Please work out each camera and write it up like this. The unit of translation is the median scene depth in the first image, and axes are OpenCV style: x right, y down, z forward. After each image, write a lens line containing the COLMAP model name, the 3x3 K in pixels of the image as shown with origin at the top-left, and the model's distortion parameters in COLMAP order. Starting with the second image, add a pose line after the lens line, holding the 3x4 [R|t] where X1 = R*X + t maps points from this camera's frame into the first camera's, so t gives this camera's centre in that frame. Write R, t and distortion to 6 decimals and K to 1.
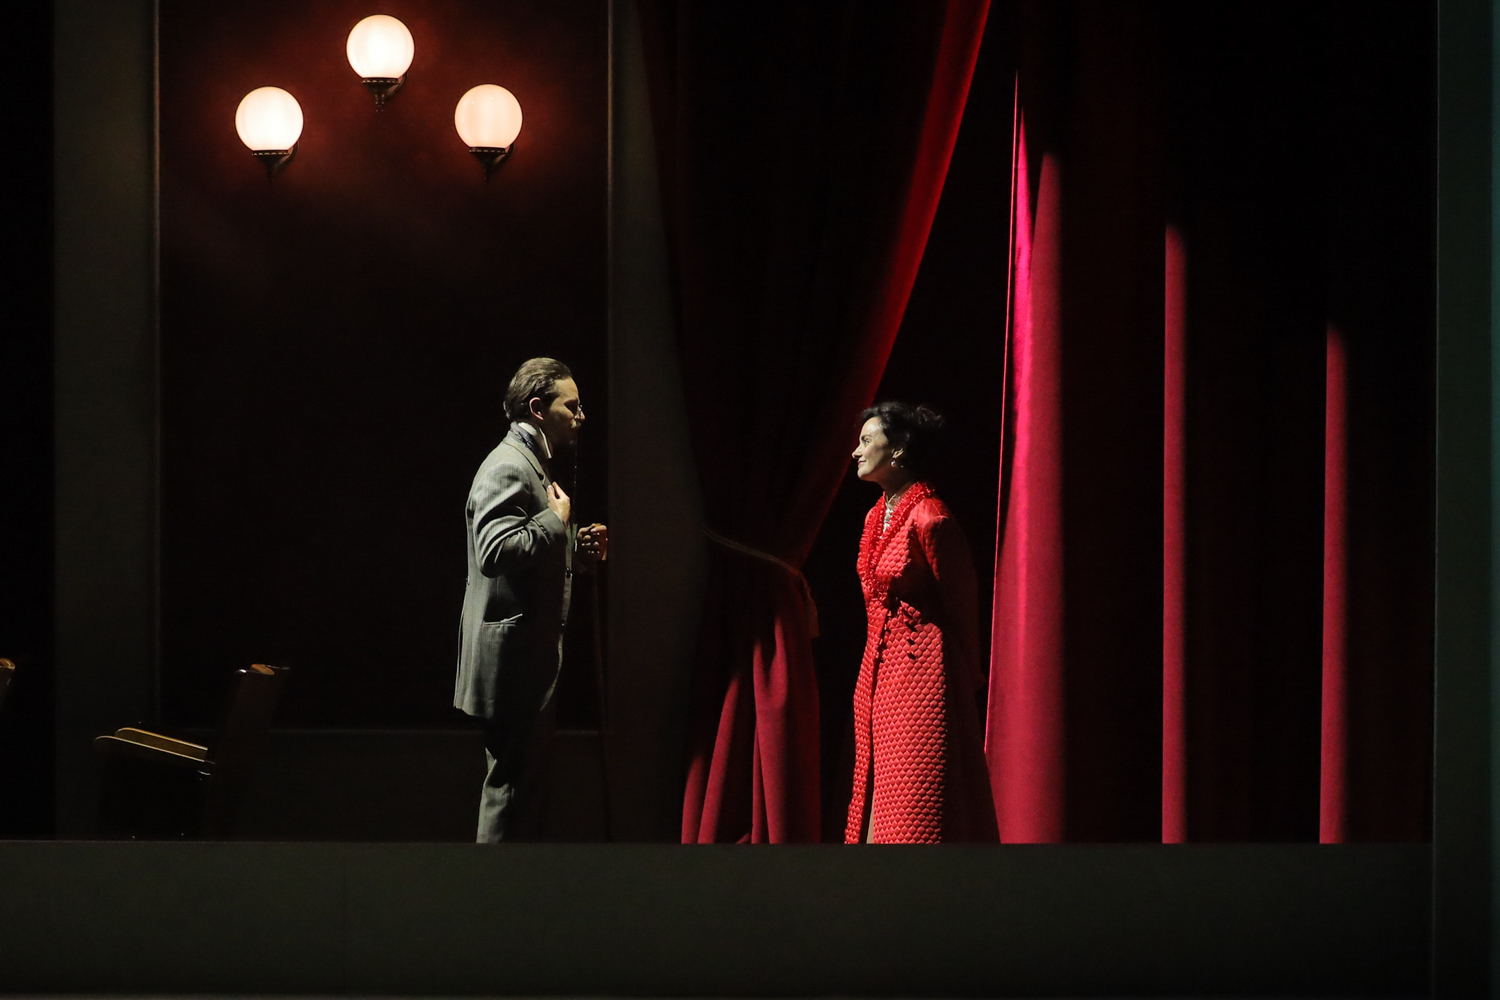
lens RADIAL K [[3213.4, 0, 748.7], [0, 3213.4, 498.7], [0, 0, 1]] dist [-0.022437, 0.000000]
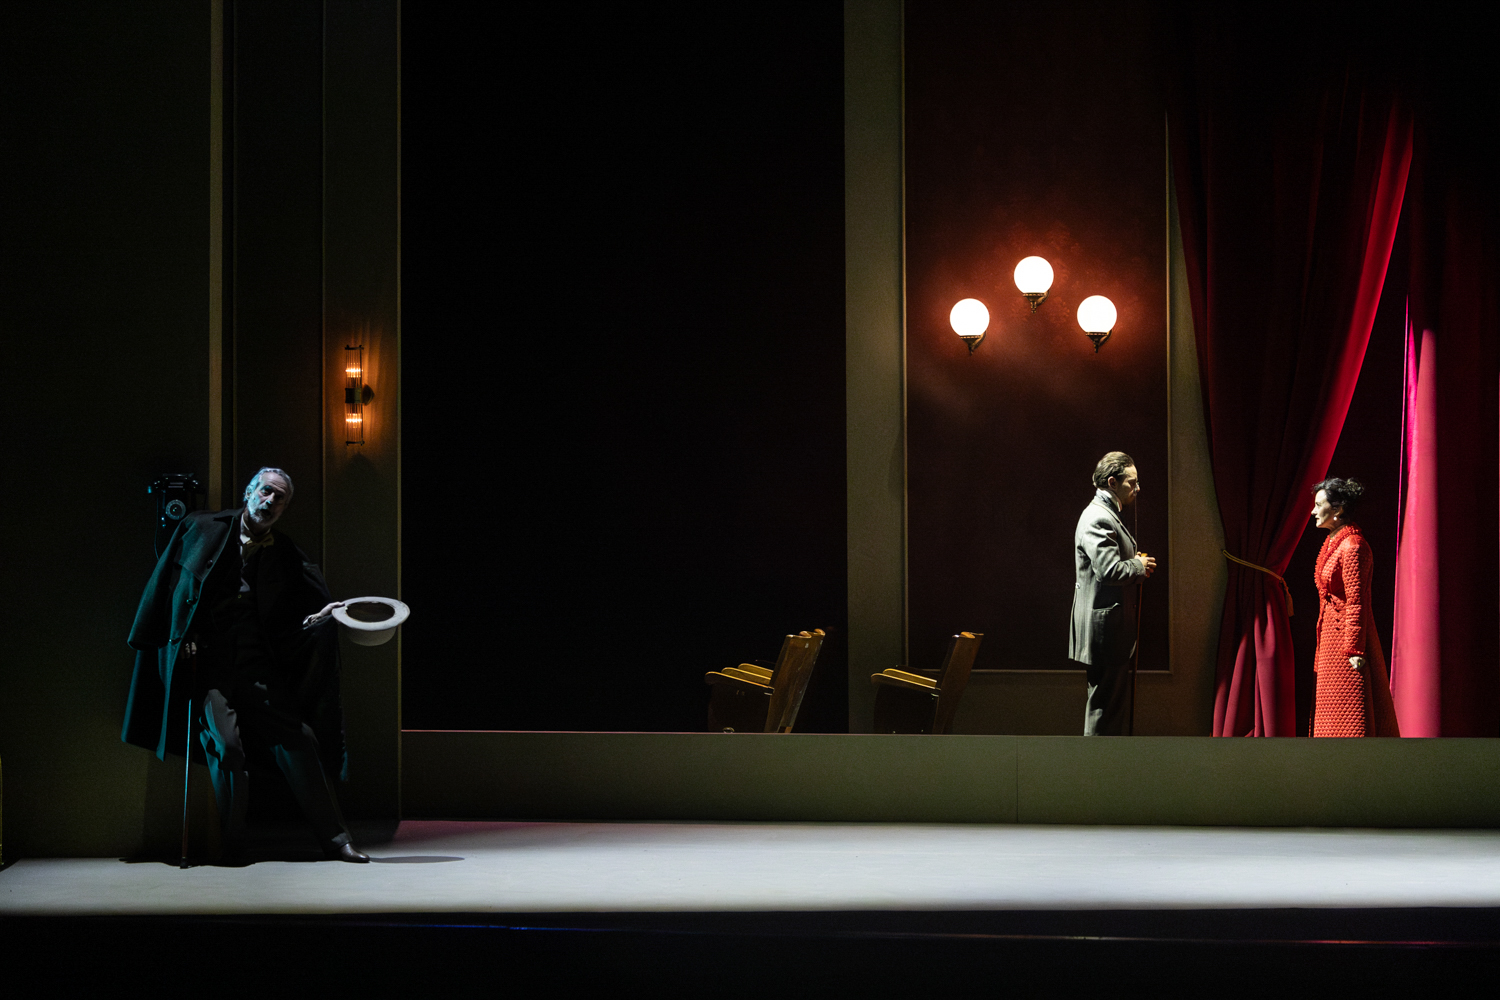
lens RADIAL K [[3213.4, 0, 753.4], [0, 3213.4, 499.3], [0, 0, 1]] dist [-0.022437, 0.000000]
pose [[0.990521, -0.005706, -0.137246, -0.027660], [0.002562, 0.999730, -0.023074, 0.019549], [0.137341, 0.022503, 0.990268, -0.731075]]
